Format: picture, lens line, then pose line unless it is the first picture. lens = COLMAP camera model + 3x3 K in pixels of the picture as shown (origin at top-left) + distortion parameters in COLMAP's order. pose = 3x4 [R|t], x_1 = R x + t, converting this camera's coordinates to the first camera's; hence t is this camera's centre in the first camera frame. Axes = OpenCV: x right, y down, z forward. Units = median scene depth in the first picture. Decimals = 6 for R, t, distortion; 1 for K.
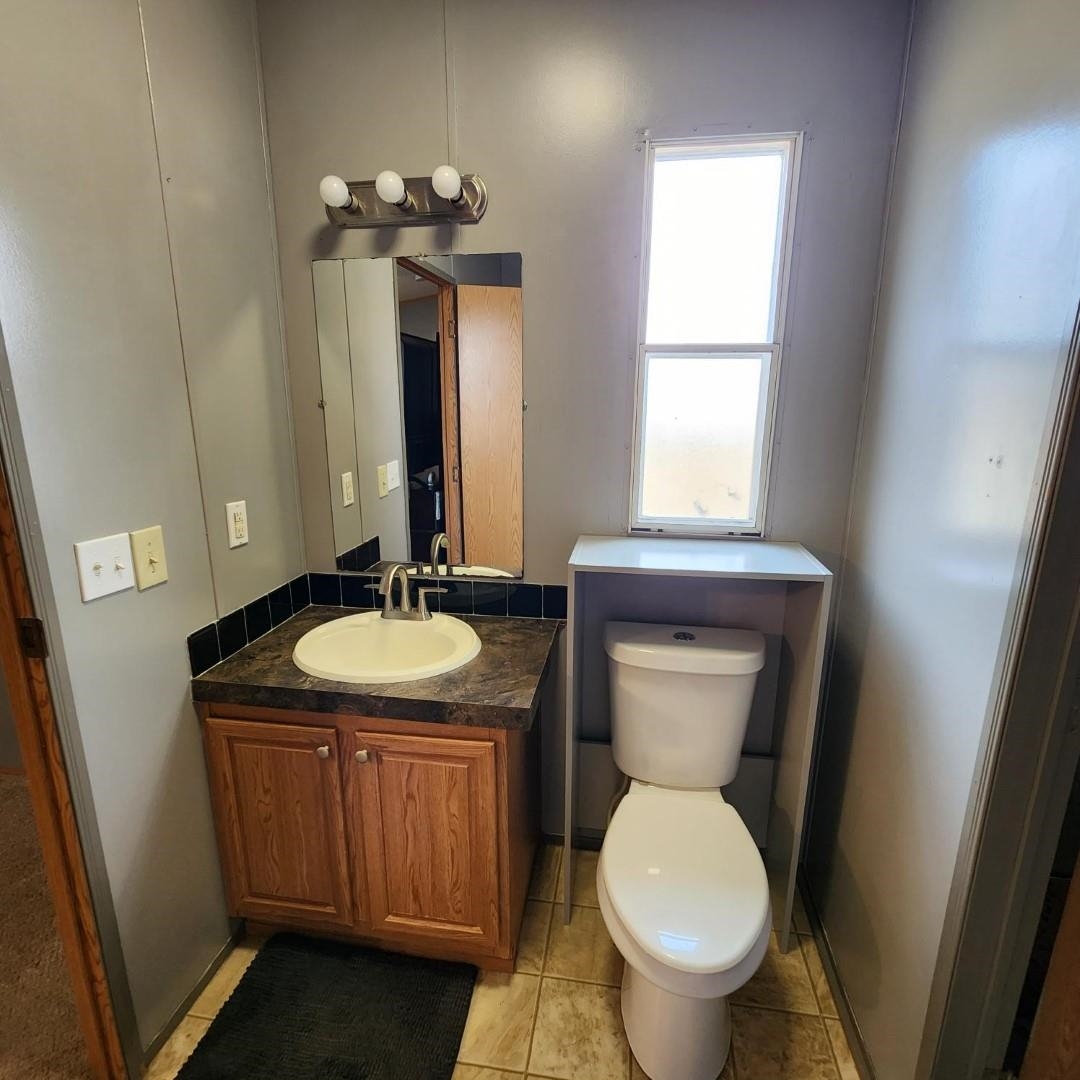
lens RADIAL K [[589.9, 0, 542.3], [0, 589.9, 539.4], [0, 0, 1]] dist [0.008681, 0.001790]
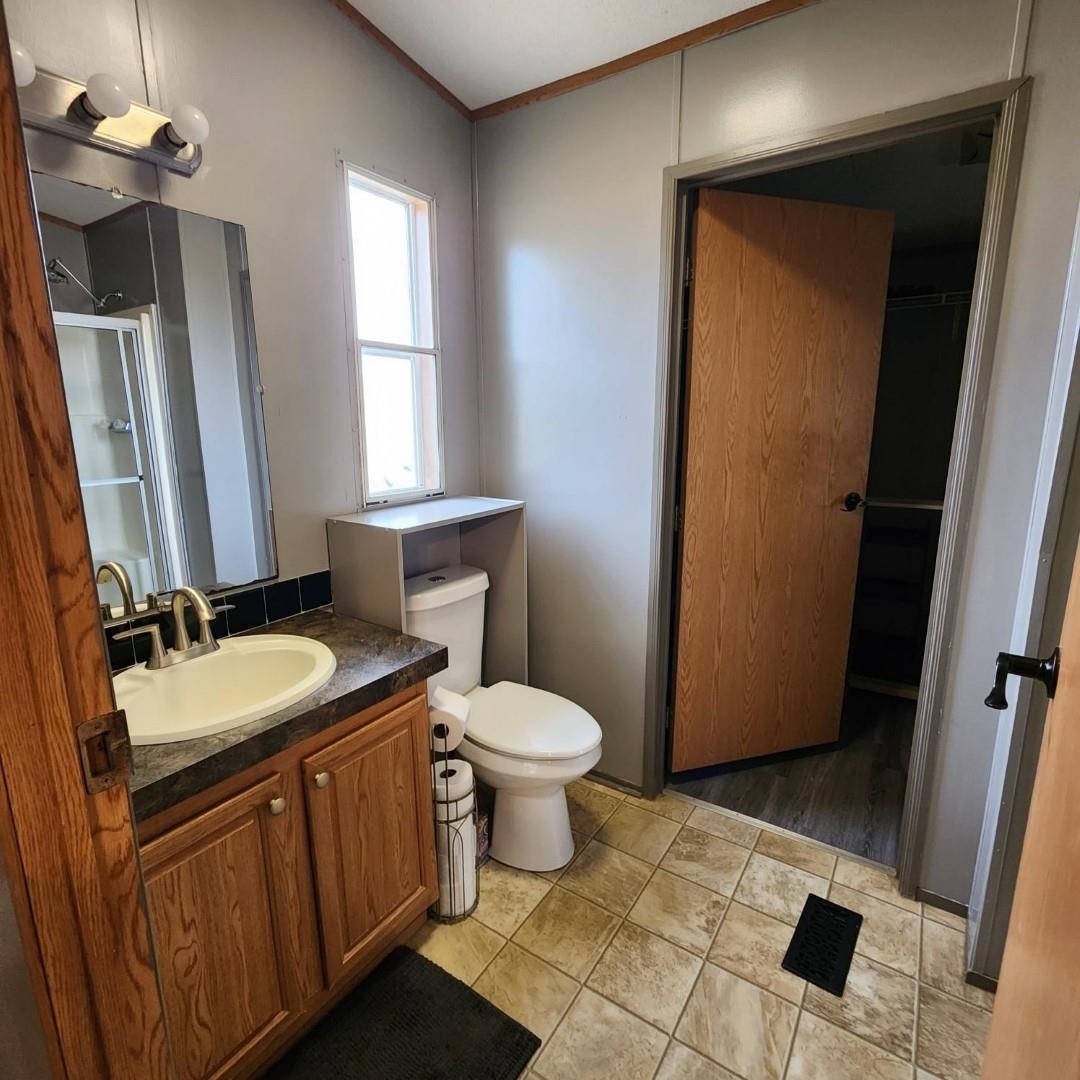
lens RADIAL K [[589.9, 0, 537.9], [0, 589.9, 537.0], [0, 0, 1]] dist [0.008681, 0.001790]
pose [[0.427897, -0.186229, 0.884434, -0.832756], [0.217363, 0.971027, 0.099300, 0.002124], [-0.877302, 0.149753, 0.455978, 0.258820]]
